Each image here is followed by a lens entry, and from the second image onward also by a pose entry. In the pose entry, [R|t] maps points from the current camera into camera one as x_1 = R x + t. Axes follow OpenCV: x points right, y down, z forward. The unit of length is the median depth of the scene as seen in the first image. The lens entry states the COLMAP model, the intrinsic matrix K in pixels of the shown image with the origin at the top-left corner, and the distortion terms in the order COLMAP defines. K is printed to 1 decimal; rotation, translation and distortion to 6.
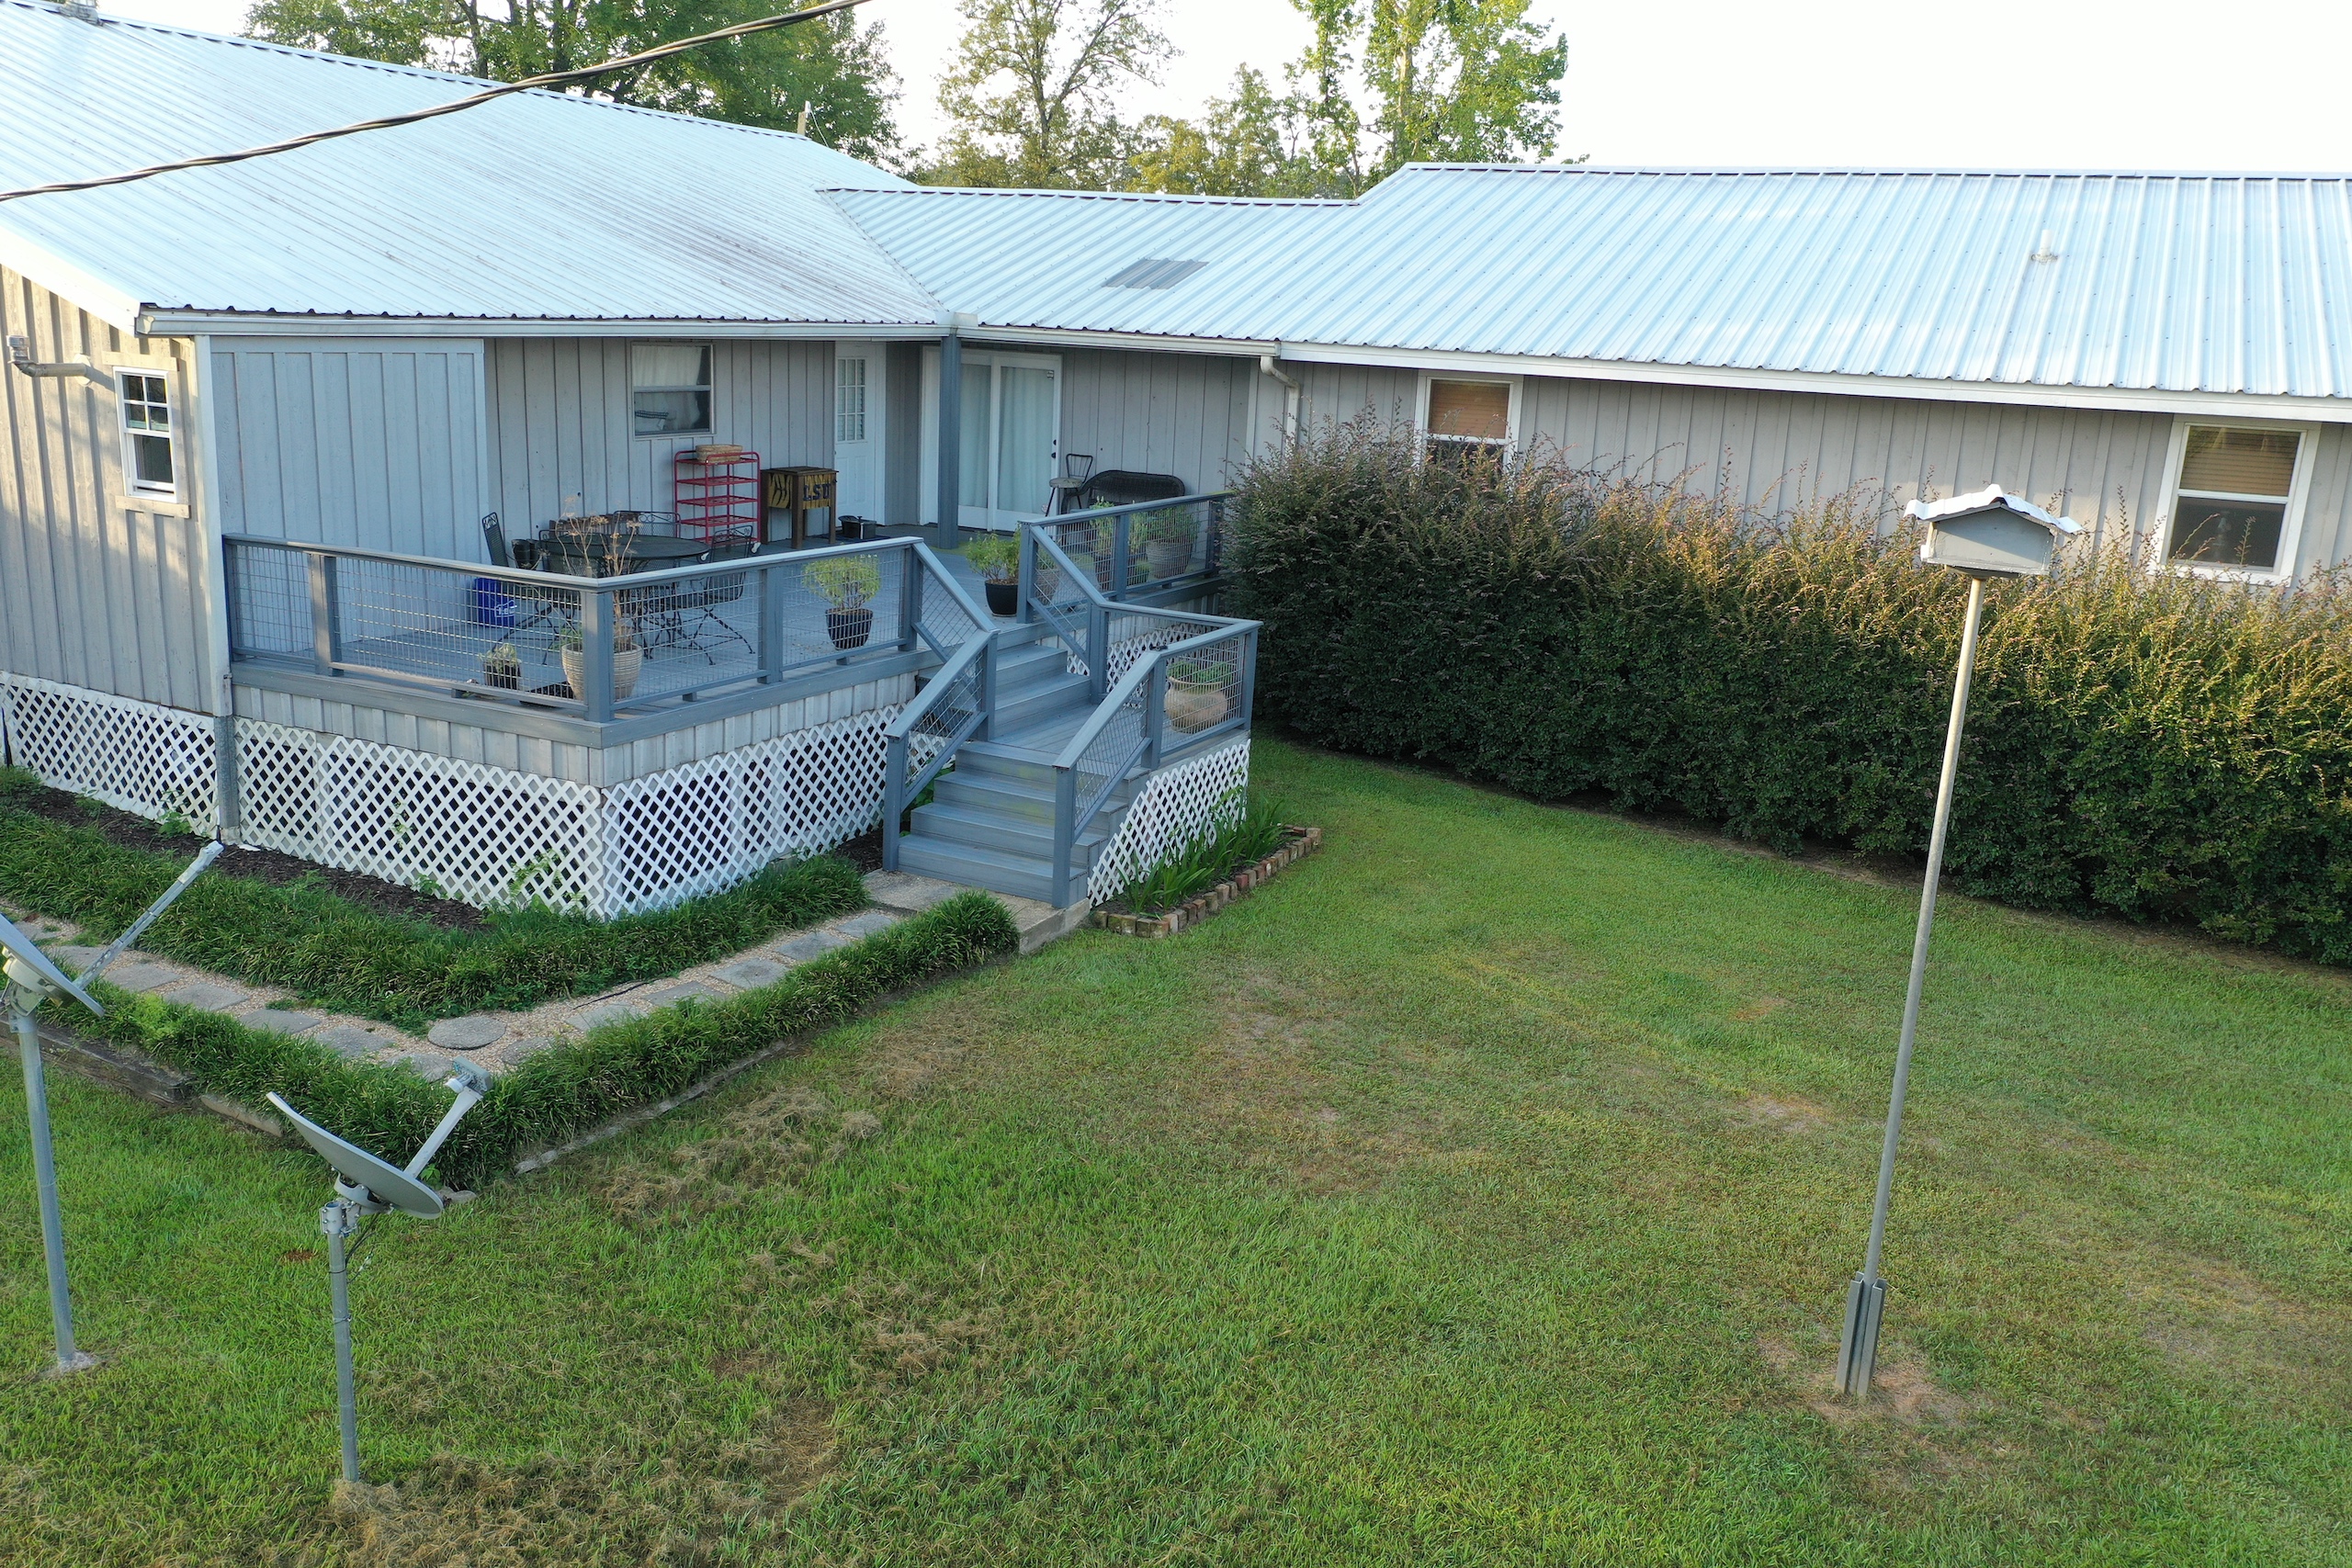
lens RADIAL K [[1867.2, 0, 1176.0], [0, 1867.2, 784.0], [0, 0, 1]] dist [0.008014, 0.010859]
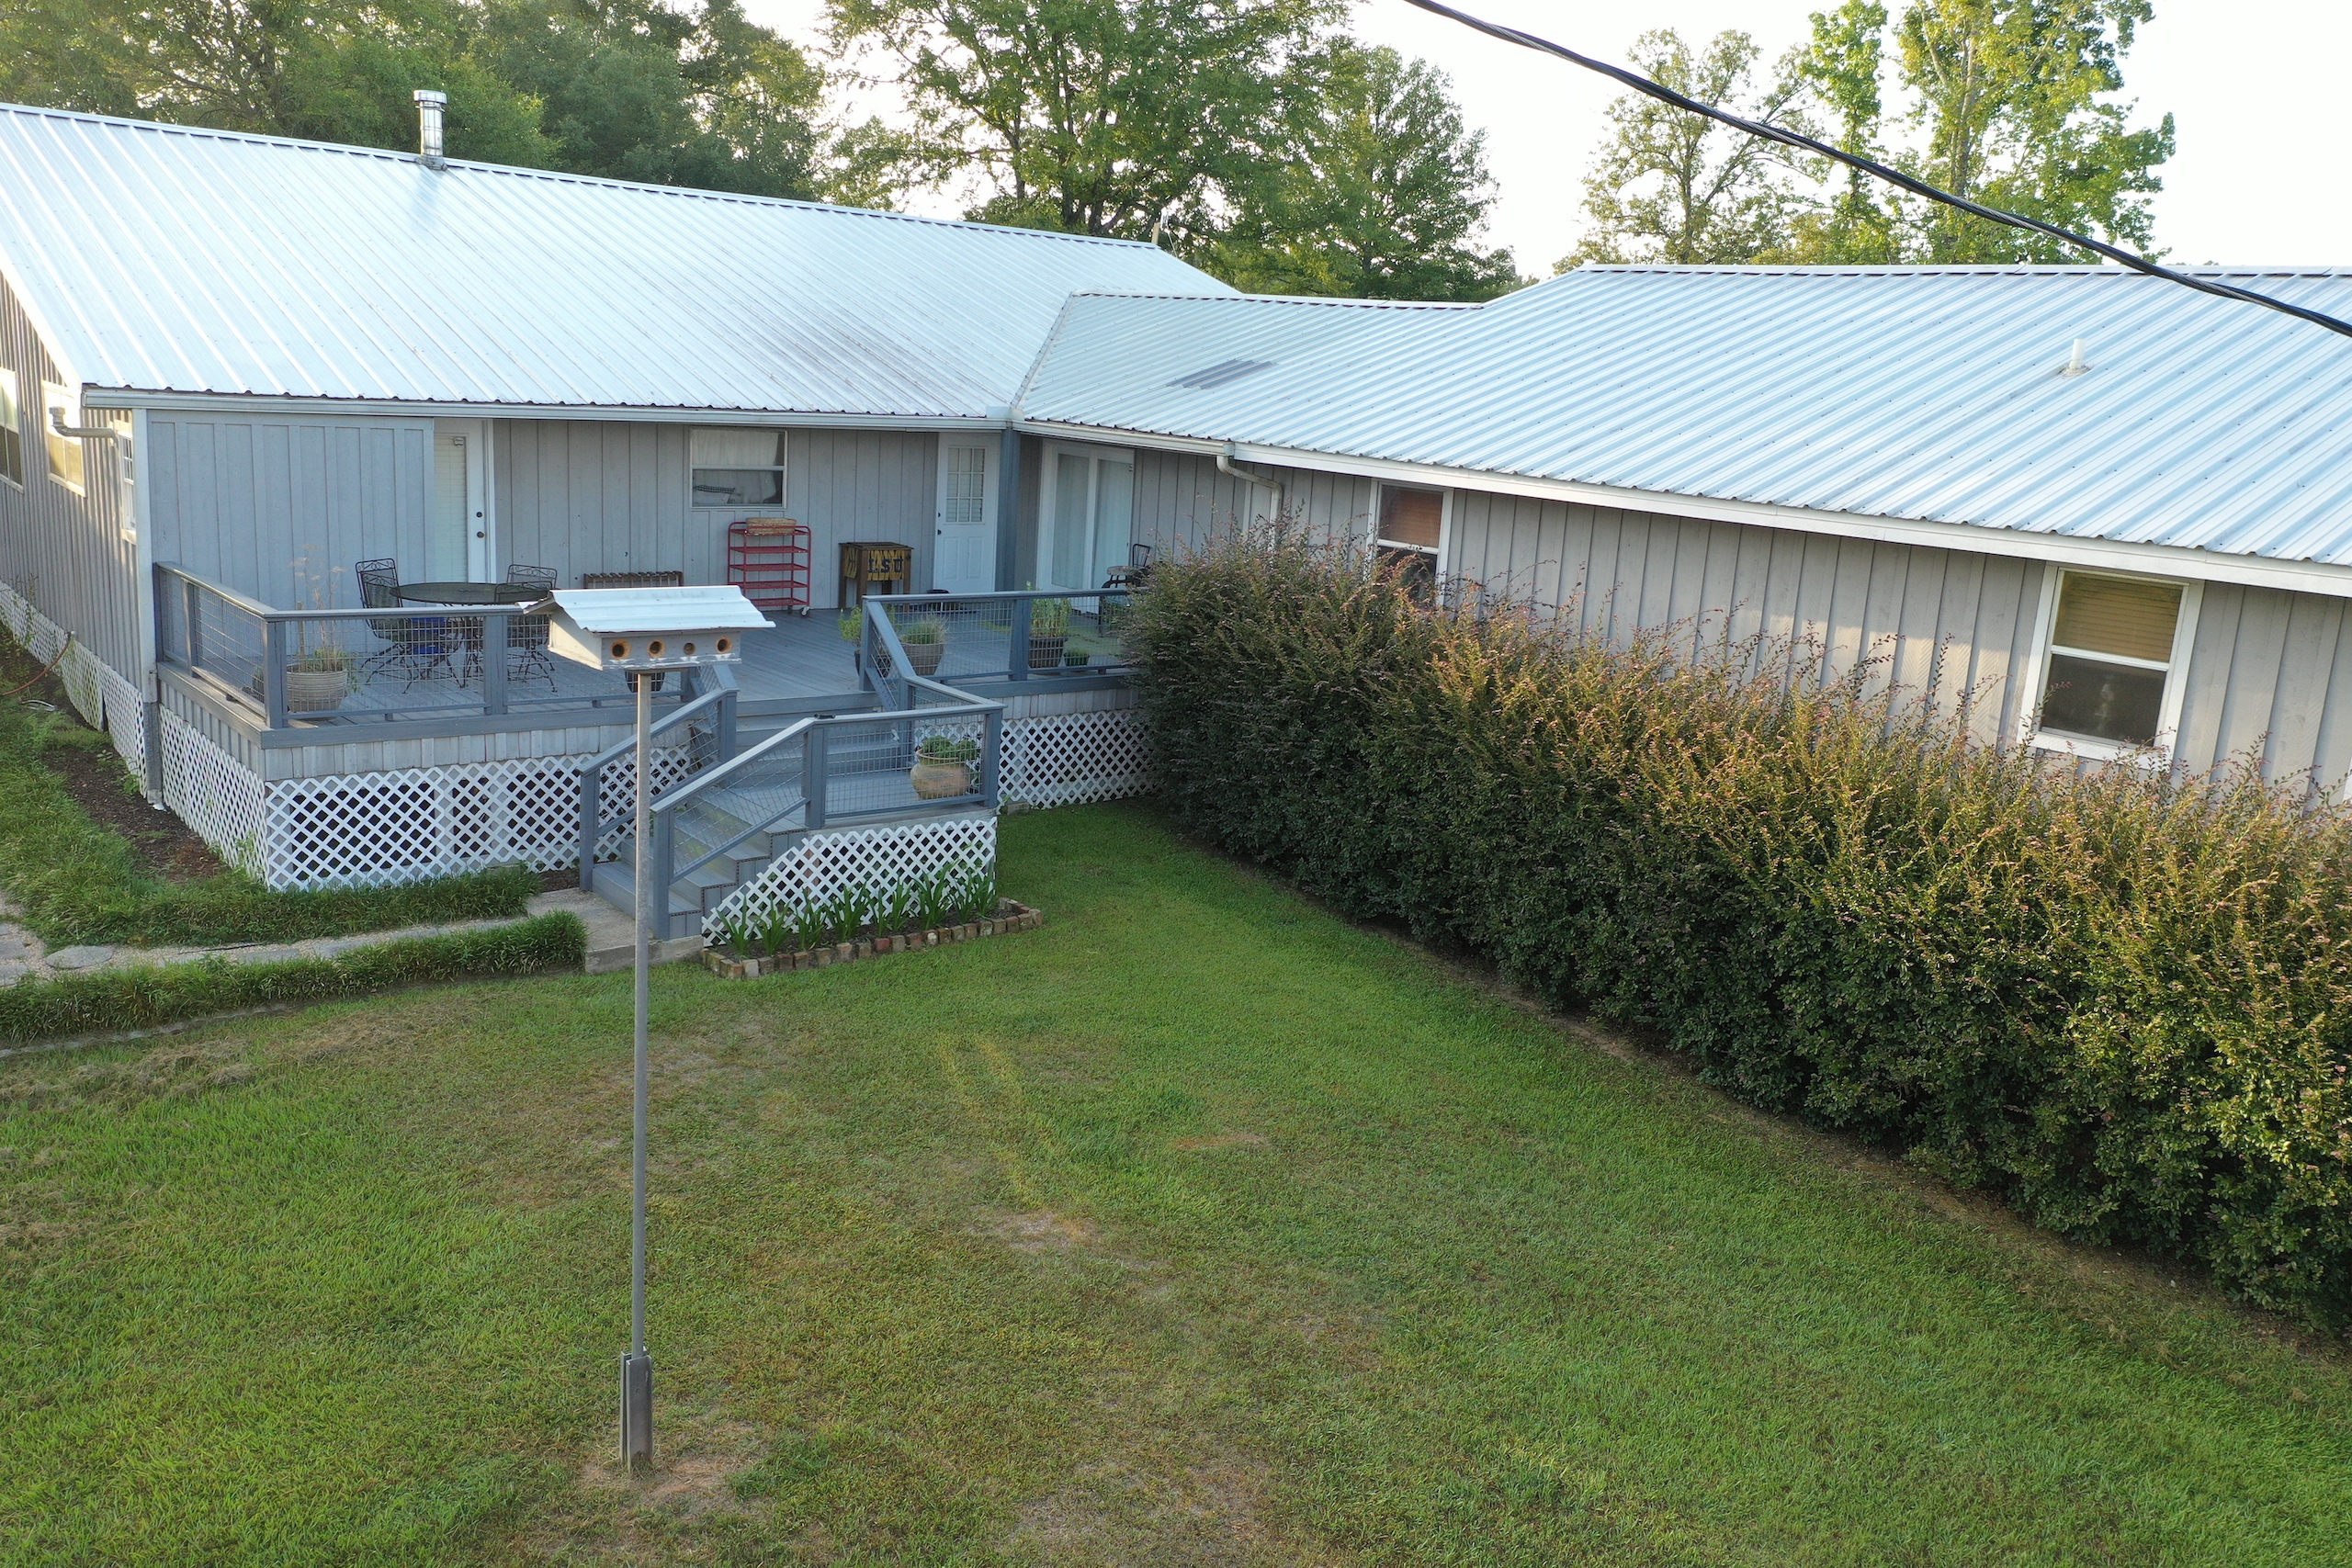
lens RADIAL K [[1867.2, 0, 1176.0], [0, 1867.2, 784.0], [0, 0, 1]] dist [0.008014, 0.010859]
pose [[0.911217, 0.101463, -0.399236, 0.532209], [-0.121111, 0.992343, -0.024226, -0.028480], [0.393721, 0.070427, 0.916528, 0.084462]]
